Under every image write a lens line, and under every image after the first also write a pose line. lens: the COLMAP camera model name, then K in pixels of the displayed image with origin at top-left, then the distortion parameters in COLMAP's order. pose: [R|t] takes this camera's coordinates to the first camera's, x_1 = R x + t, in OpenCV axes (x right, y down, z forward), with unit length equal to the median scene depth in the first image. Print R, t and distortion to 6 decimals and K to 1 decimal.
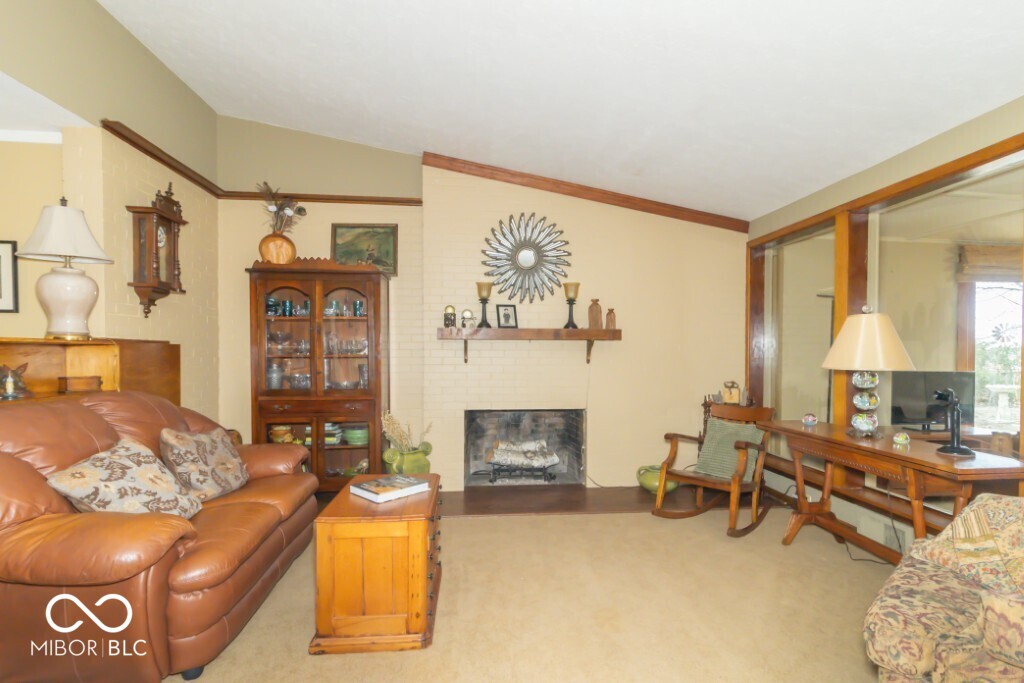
lens RADIAL K [[501.1, 0, 516.0], [0, 501.1, 363.6], [0, 0, 1]] dist [0.006606, 0.002488]
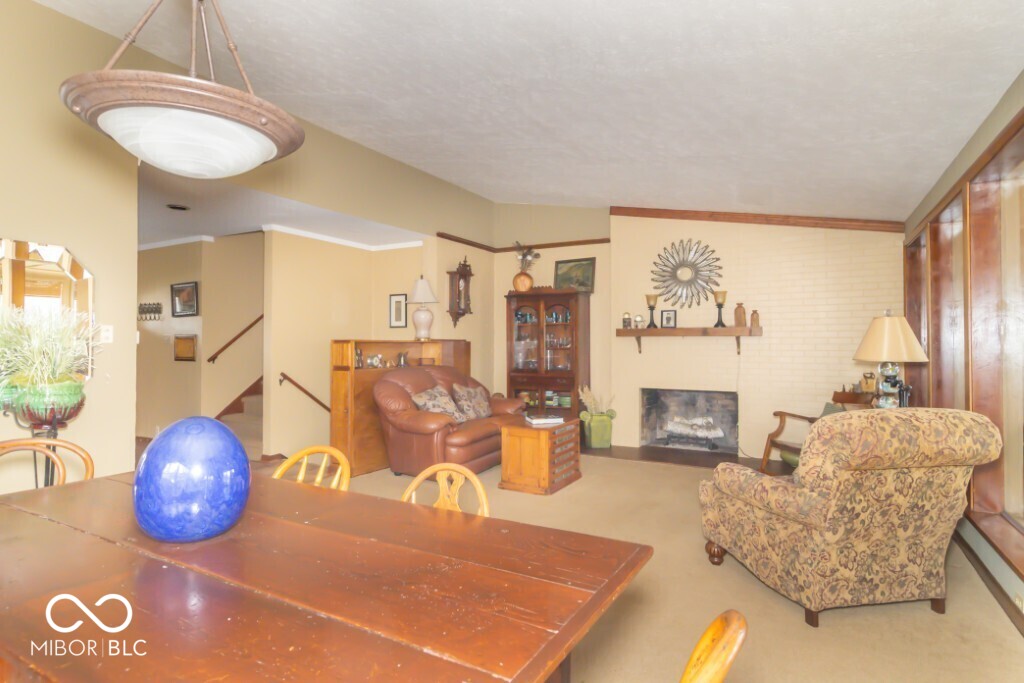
lens RADIAL K [[548.7, 0, 507.5], [0, 548.7, 337.1], [0, 0, 1]] dist [0.002141, -0.001069]
pose [[0.820054, -0.008331, -0.572225, 0.480138], [-0.010100, 0.999528, -0.029026, 0.001004], [0.572196, 0.029583, 0.819583, -0.454929]]
